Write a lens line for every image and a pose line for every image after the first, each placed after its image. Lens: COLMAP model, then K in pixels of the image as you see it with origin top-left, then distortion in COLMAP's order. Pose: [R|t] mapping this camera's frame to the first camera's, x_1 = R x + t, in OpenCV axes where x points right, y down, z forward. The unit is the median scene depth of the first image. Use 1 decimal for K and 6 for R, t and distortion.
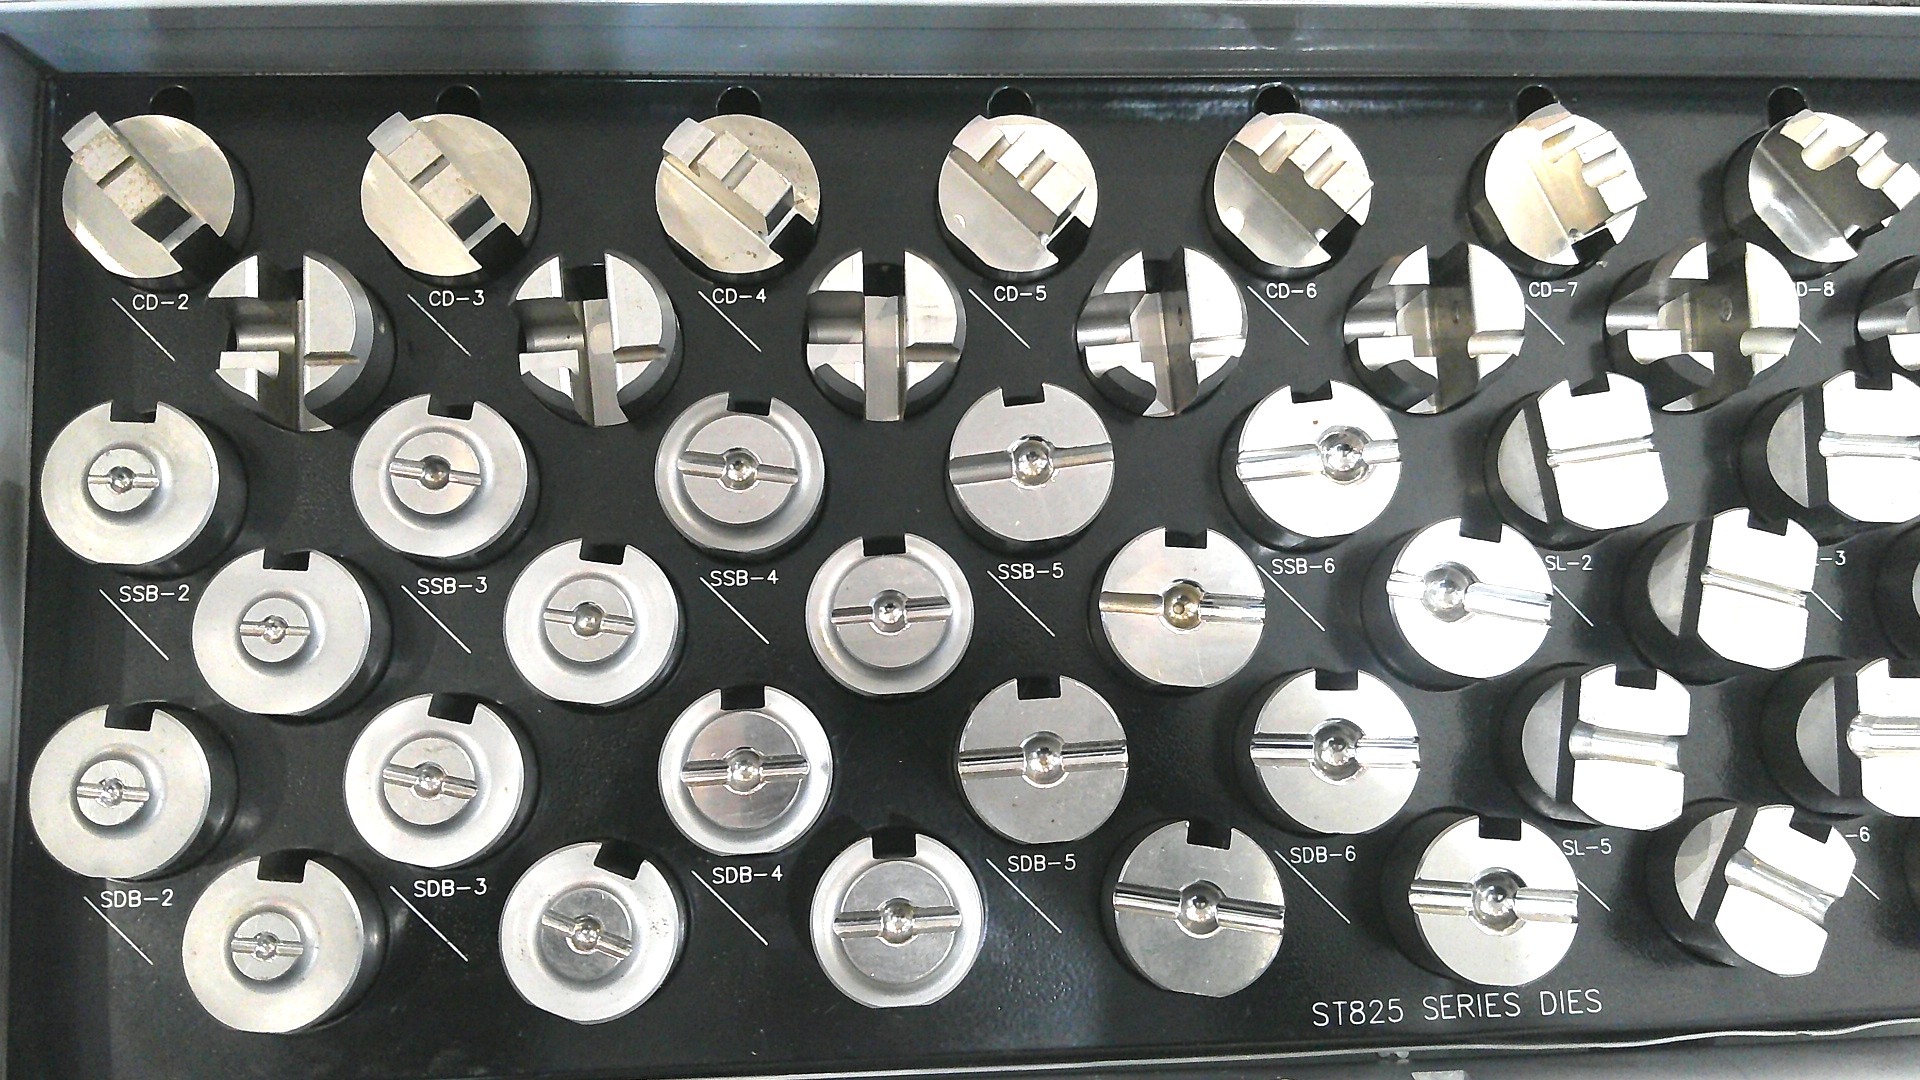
lens RADIAL K [[1612.2, 0, 966.8], [0, 1612.2, 586.1], [0, 0, 1]] dist [0.077401, -0.223773]
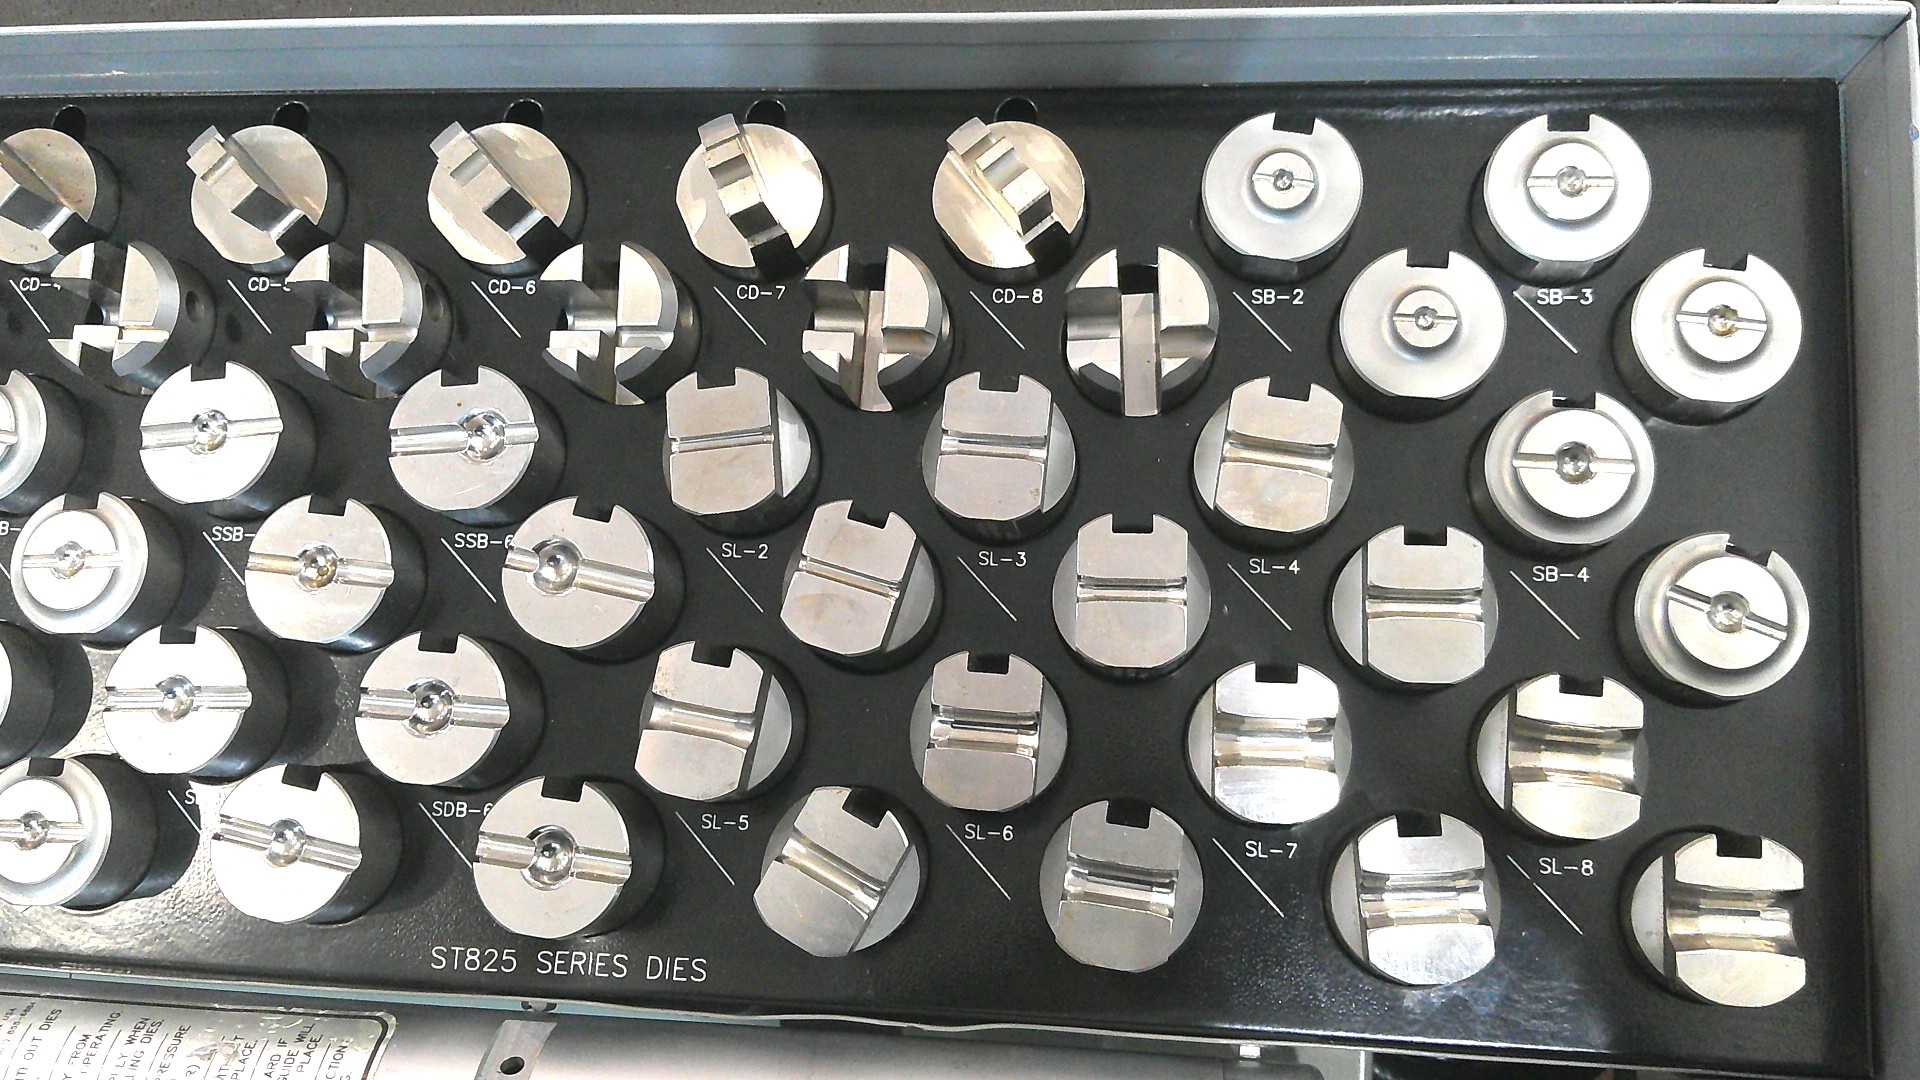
lens RADIAL K [[1519.6, 0, 960.0], [0, 1519.6, 540.0], [0, 0, 1]] dist [0.075303, -0.194638]
pose [[0.982023, 0.047385, -0.182718, 0.205841], [-0.050293, 0.998670, -0.011311, -0.005146], [0.181939, 0.020297, 0.983100, 0.016867]]
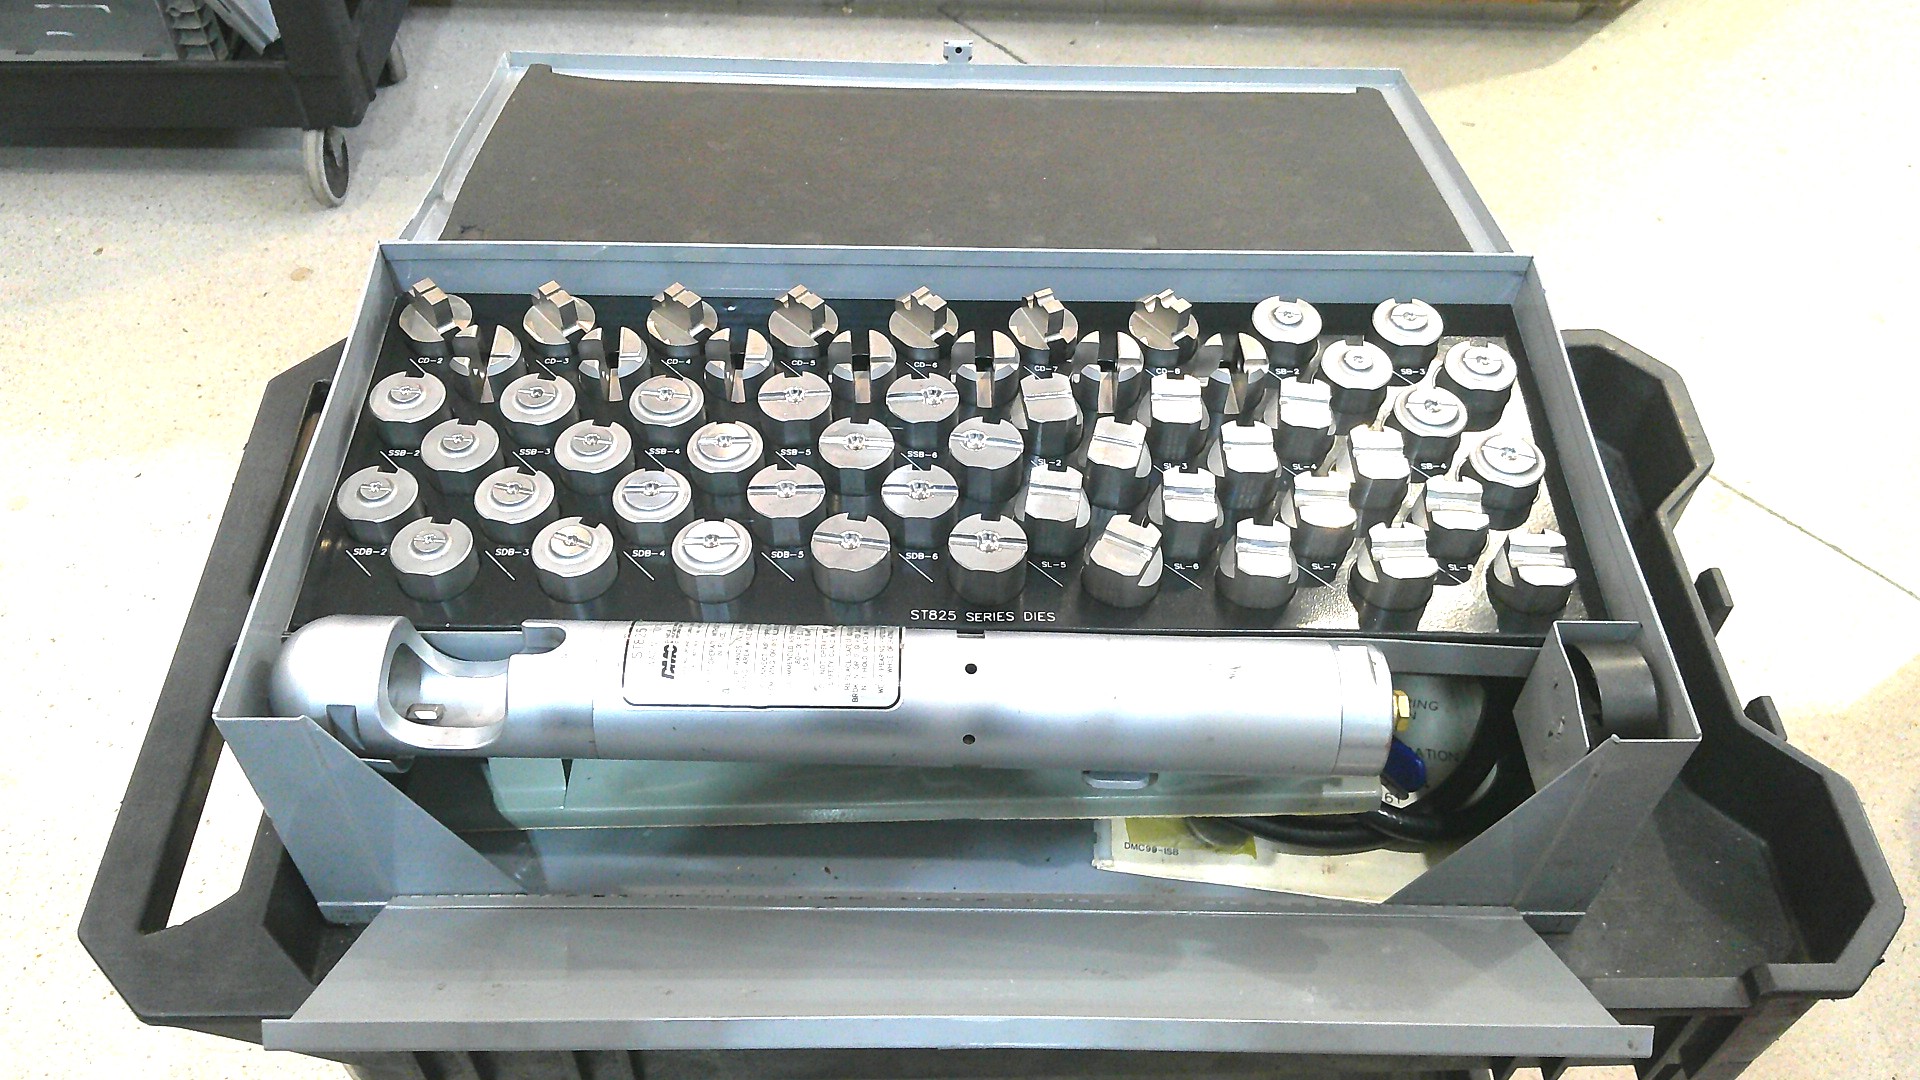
lens RADIAL K [[1519.6, 0, 960.0], [0, 1519.6, 540.0], [0, 0, 1]] dist [0.075303, -0.194638]
pose [[0.998779, -0.010223, -0.048337, 0.104646], [-0.017042, 0.847032, -0.531269, 0.342947], [0.046375, 0.531444, 0.845823, -0.195782]]
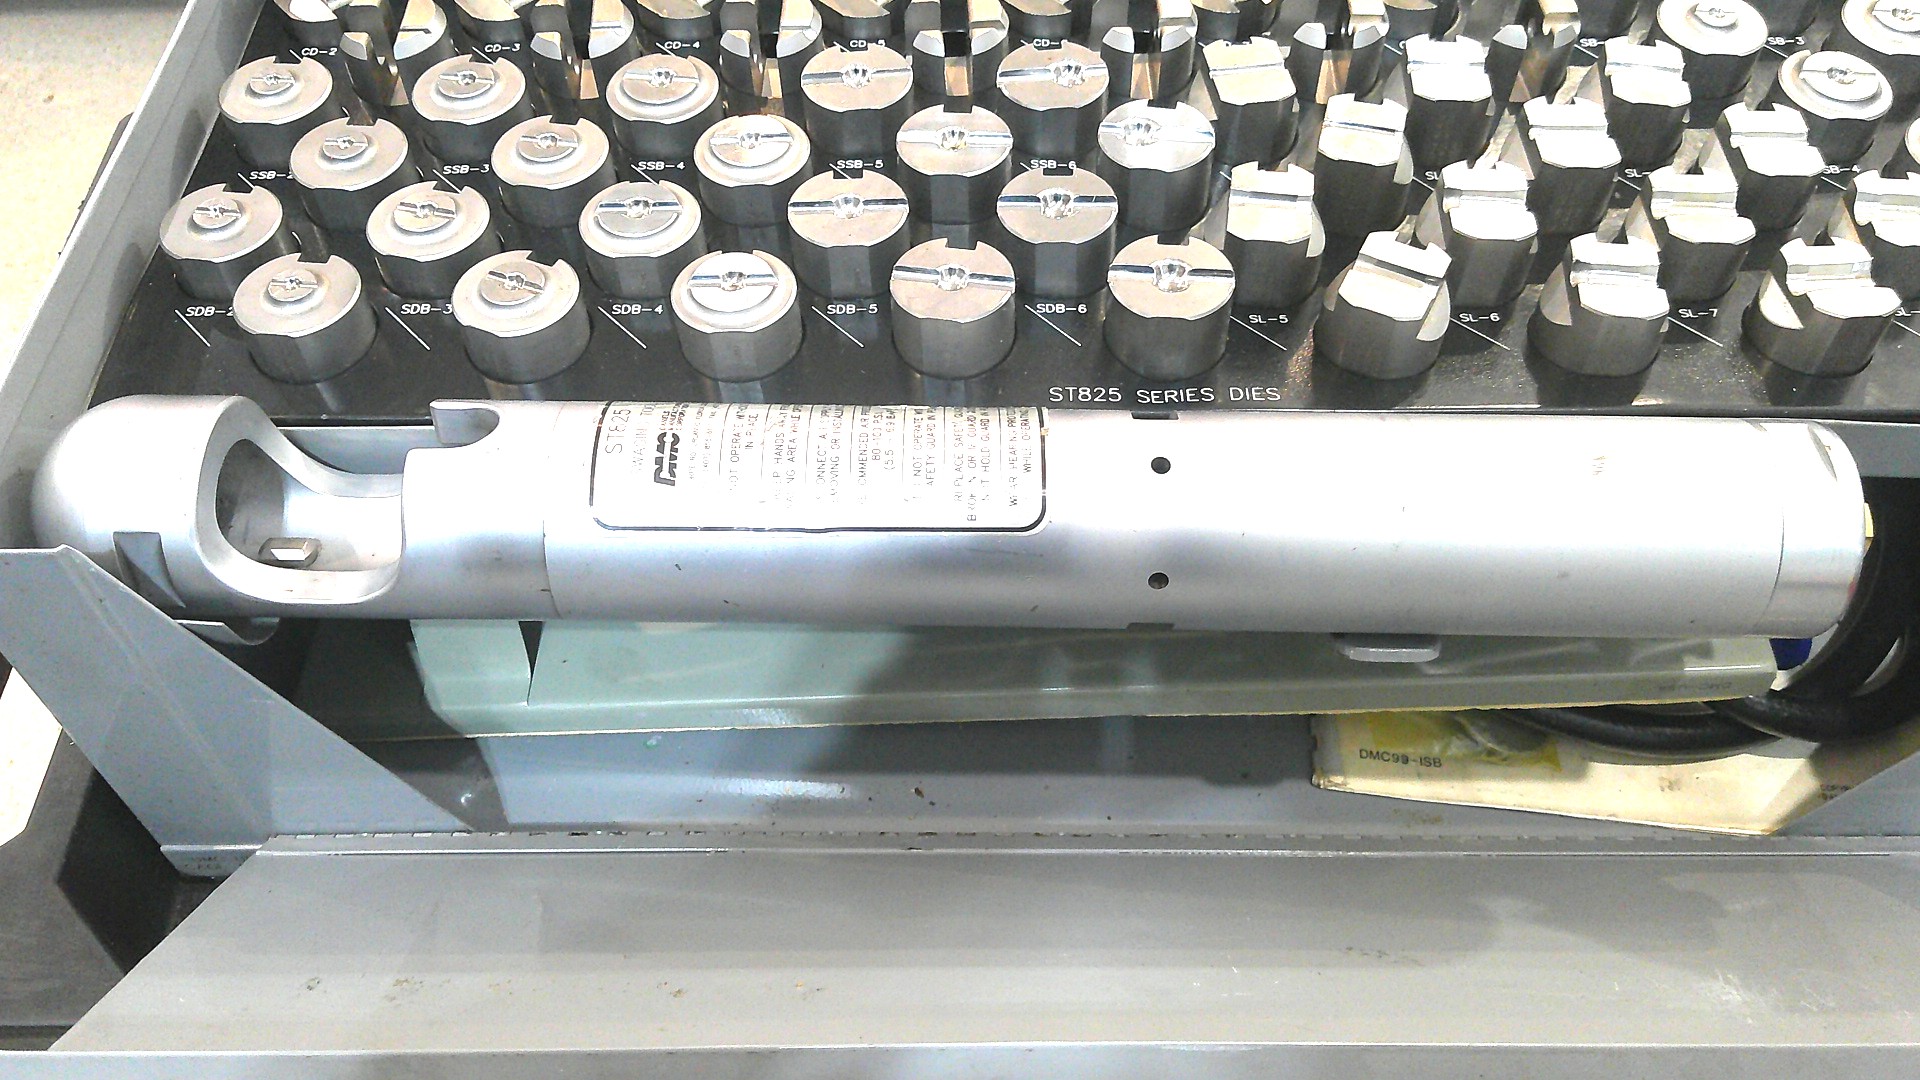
lens RADIAL K [[1605.8, 0, 960.0], [0, 1605.8, 540.0], [0, 0, 1]] dist [0.042750, -0.150883]
pose [[0.996254, -0.021083, -0.083865, 0.069747], [-0.021797, 0.877289, -0.479468, 0.279727], [0.083683, 0.479500, 0.873543, -0.023749]]
